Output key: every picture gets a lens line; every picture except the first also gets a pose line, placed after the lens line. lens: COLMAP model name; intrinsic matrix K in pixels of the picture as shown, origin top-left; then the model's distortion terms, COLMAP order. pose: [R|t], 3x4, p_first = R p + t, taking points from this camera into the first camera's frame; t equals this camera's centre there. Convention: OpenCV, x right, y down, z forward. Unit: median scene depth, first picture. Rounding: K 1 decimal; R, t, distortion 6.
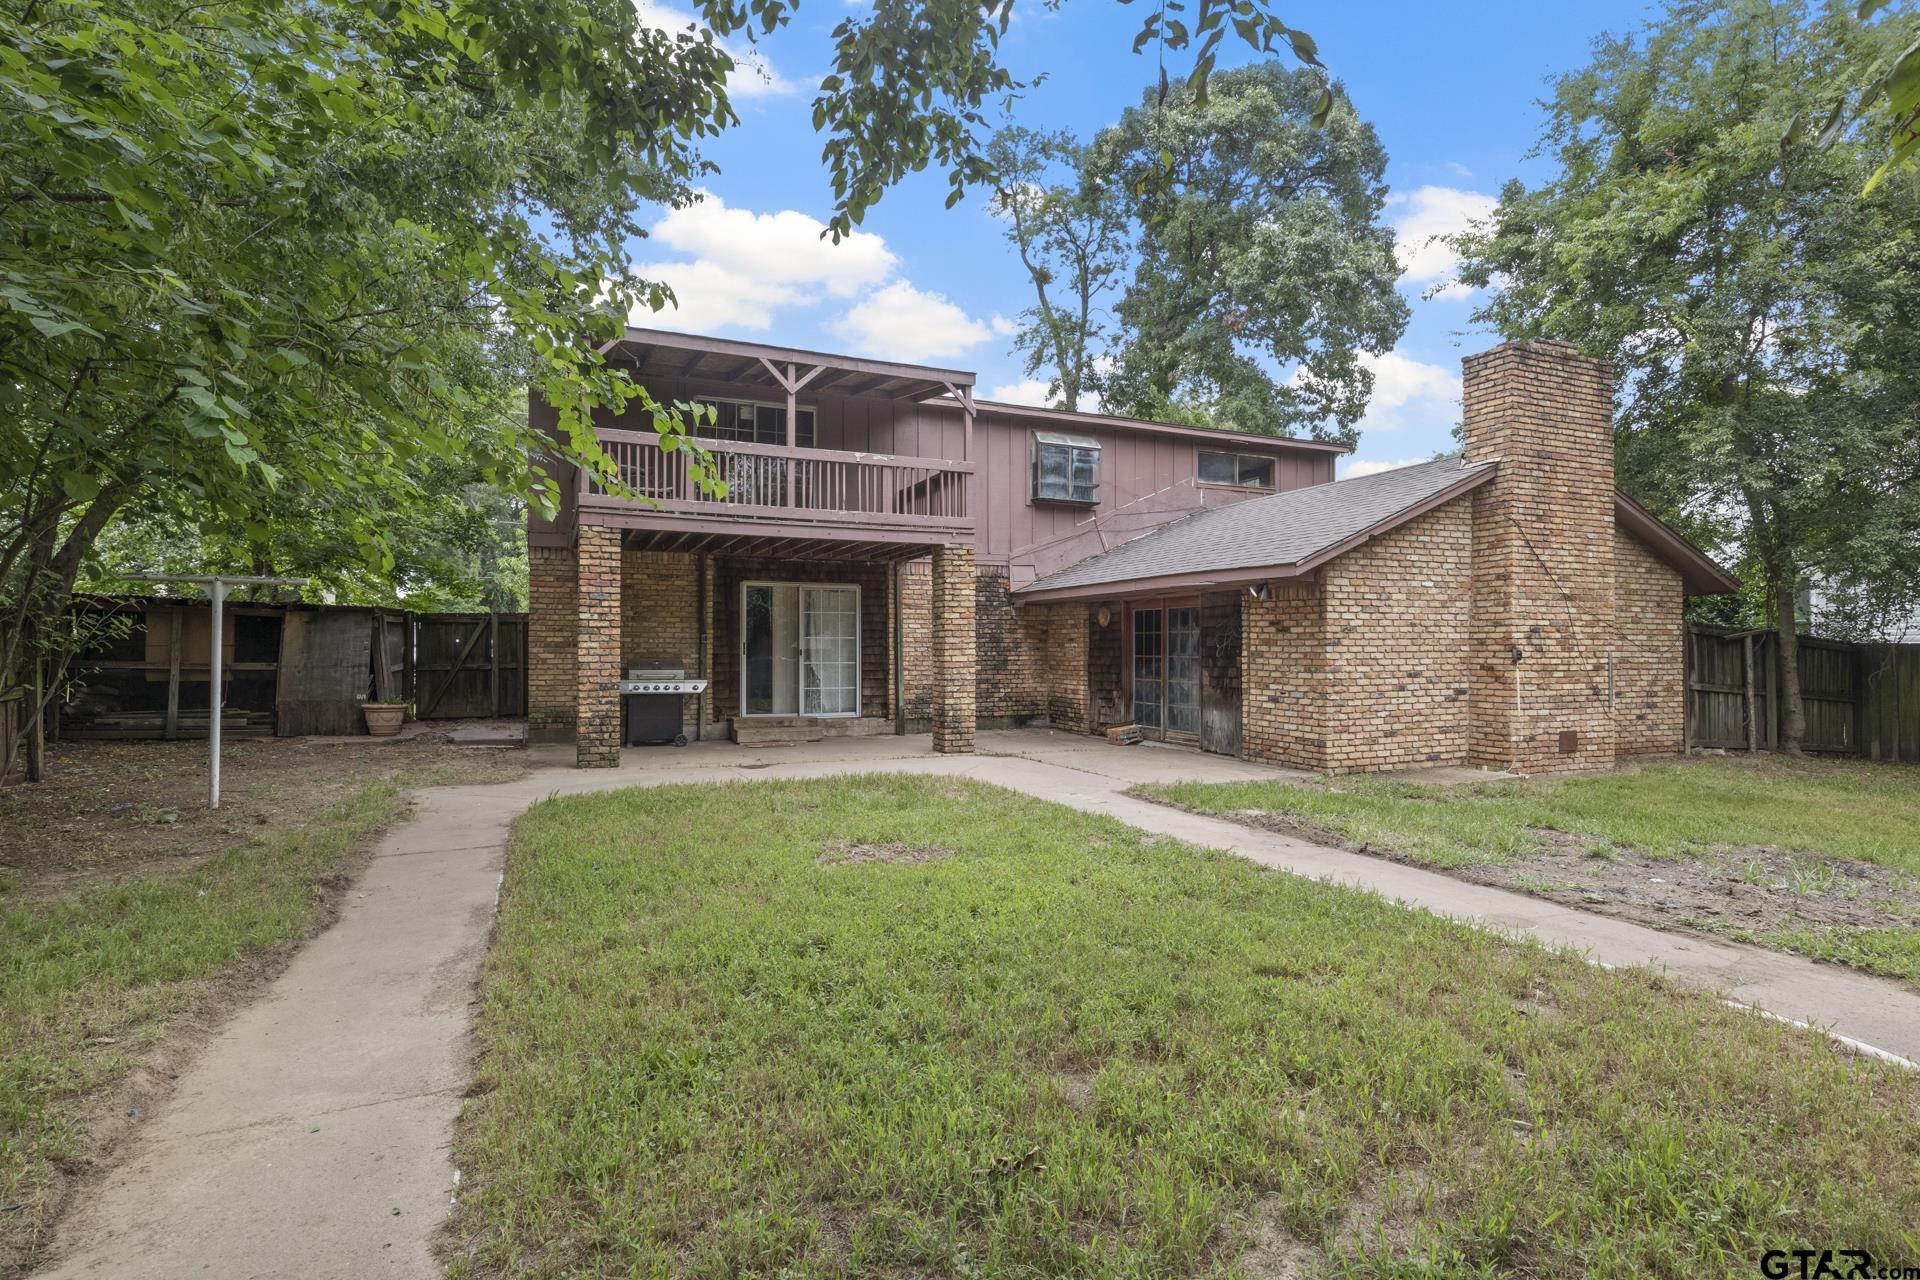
lens RADIAL K [[995.9, 0, 970.8], [0, 995.9, 656.4], [0, 0, 1]] dist [0.003700, 0.000487]
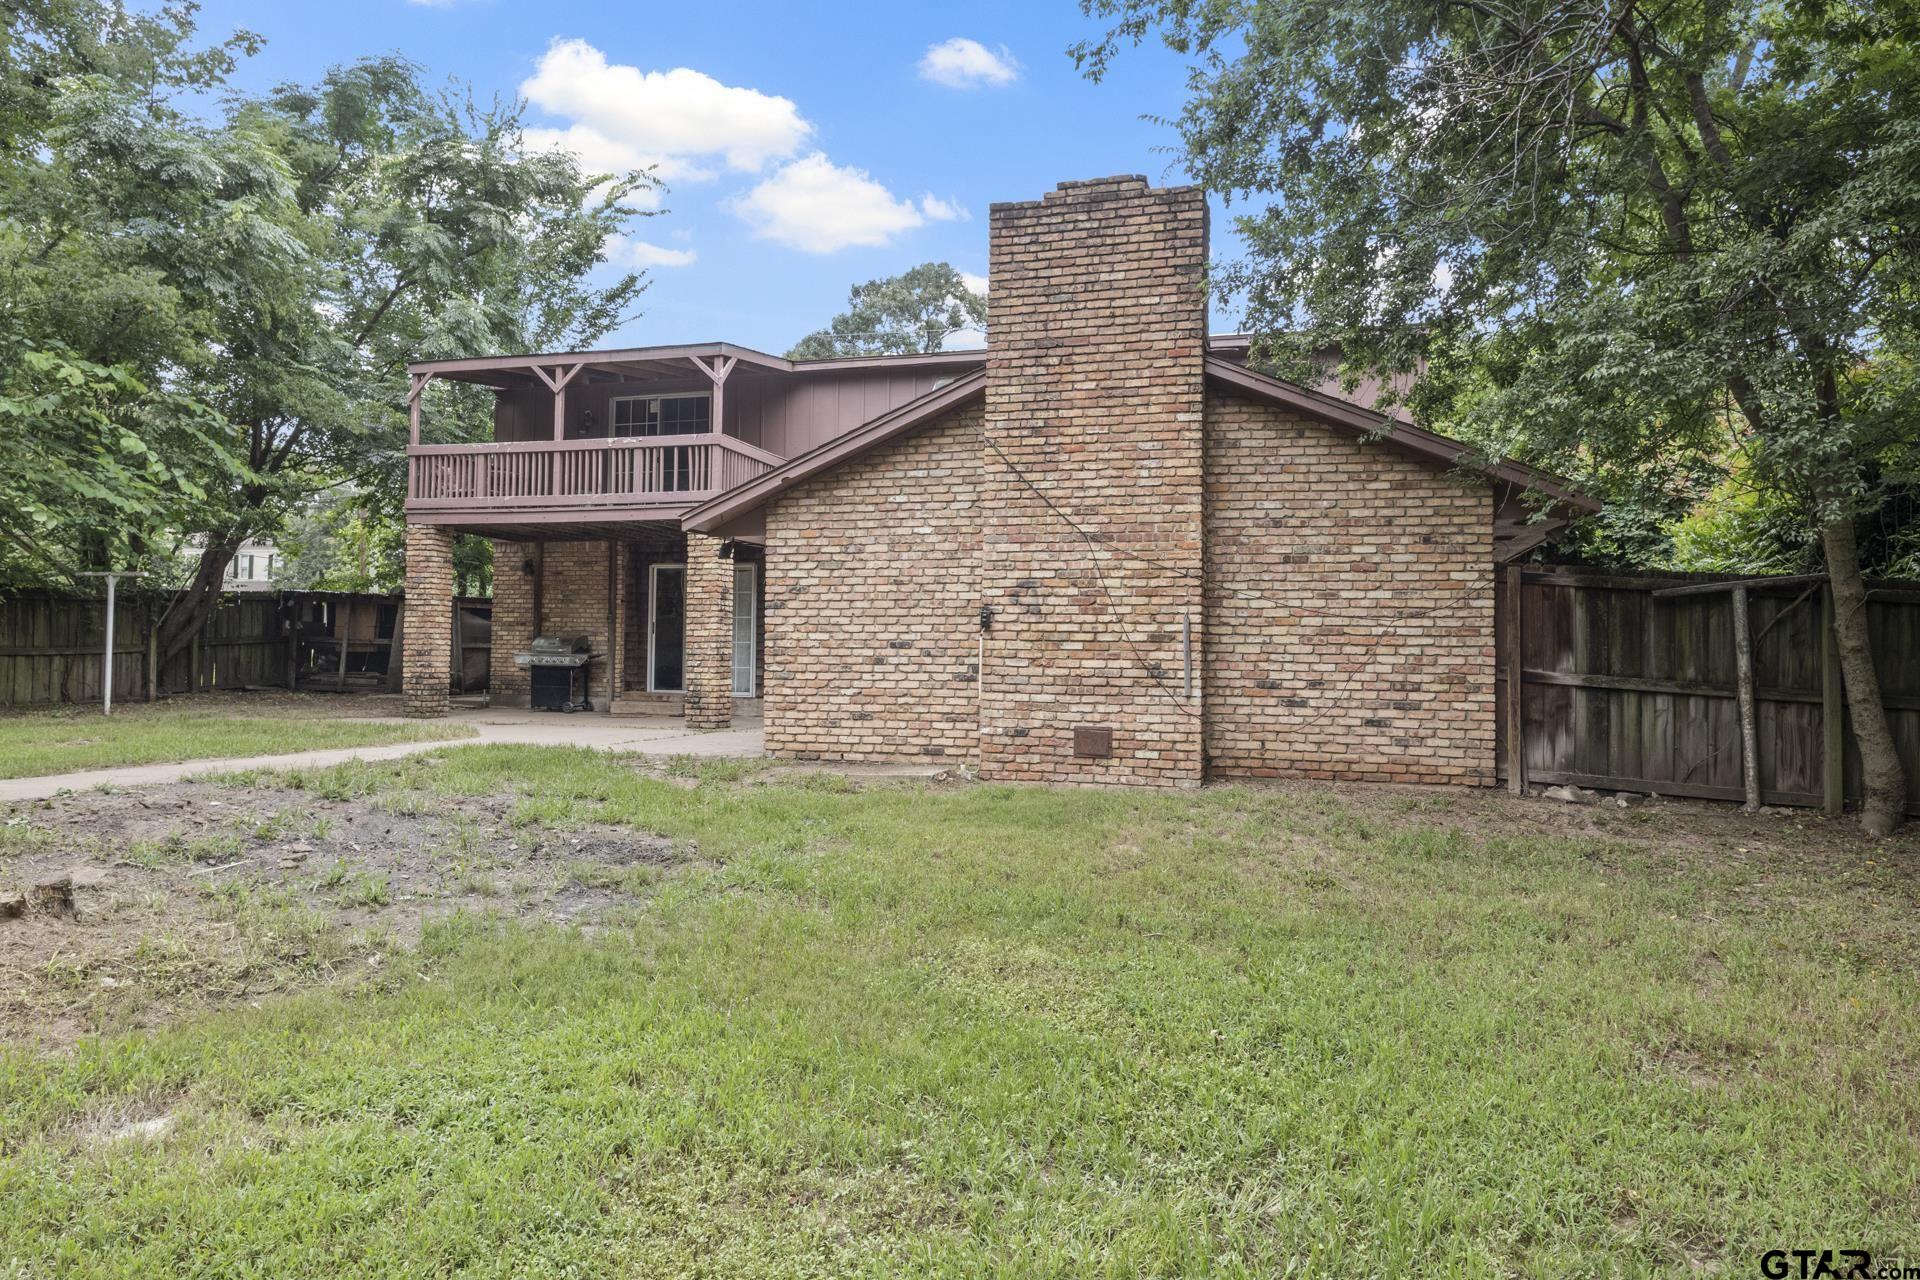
lens RADIAL K [[1217.1, 0, 960.0], [0, 1217.1, 640.0], [0, 0, 1]] dist [0.029014, -0.000207]
pose [[0.750414, -0.000396, -0.660968, 1.117841], [-0.016460, 0.999678, -0.019286, 0.032313], [0.660763, 0.025352, 0.750166, 0.297722]]
